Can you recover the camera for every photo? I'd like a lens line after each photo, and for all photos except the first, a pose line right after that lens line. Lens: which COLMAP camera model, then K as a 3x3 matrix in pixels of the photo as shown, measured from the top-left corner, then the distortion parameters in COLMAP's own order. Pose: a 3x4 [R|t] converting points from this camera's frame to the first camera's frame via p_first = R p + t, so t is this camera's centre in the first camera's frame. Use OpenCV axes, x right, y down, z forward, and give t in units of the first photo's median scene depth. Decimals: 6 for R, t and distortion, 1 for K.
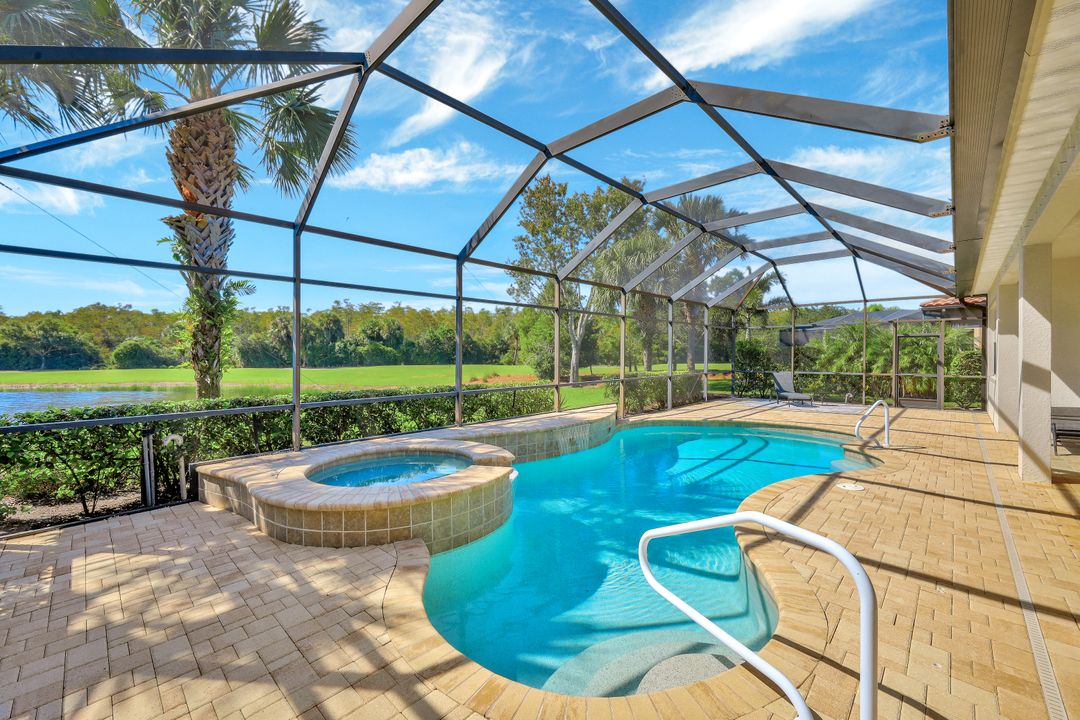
lens RADIAL K [[436.0, 0, 542.3], [0, 436.0, 352.6], [0, 0, 1]] dist [0.008963, -0.000621]
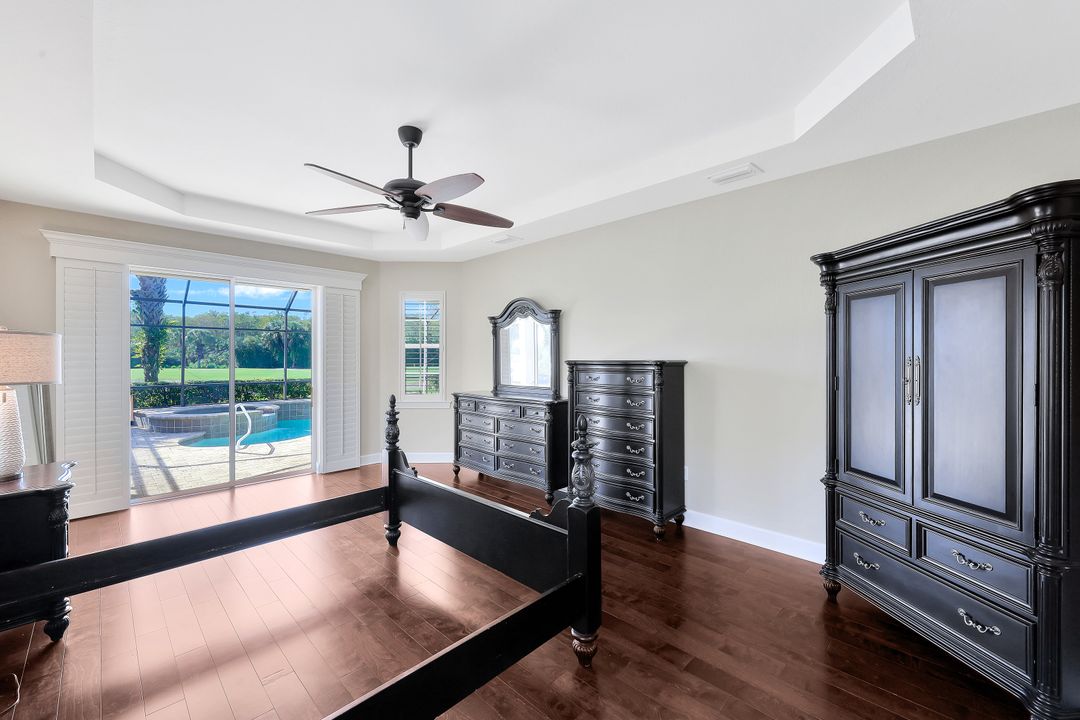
lens RADIAL K [[436.0, 0, 540.8], [0, 436.0, 357.1], [0, 0, 1]] dist [0.008963, -0.000621]
pose [[0.999901, 0.005558, -0.012948, 5.168452], [-0.005483, 0.999968, 0.005791, -0.170089], [0.012980, -0.005720, 0.999899, -4.810438]]
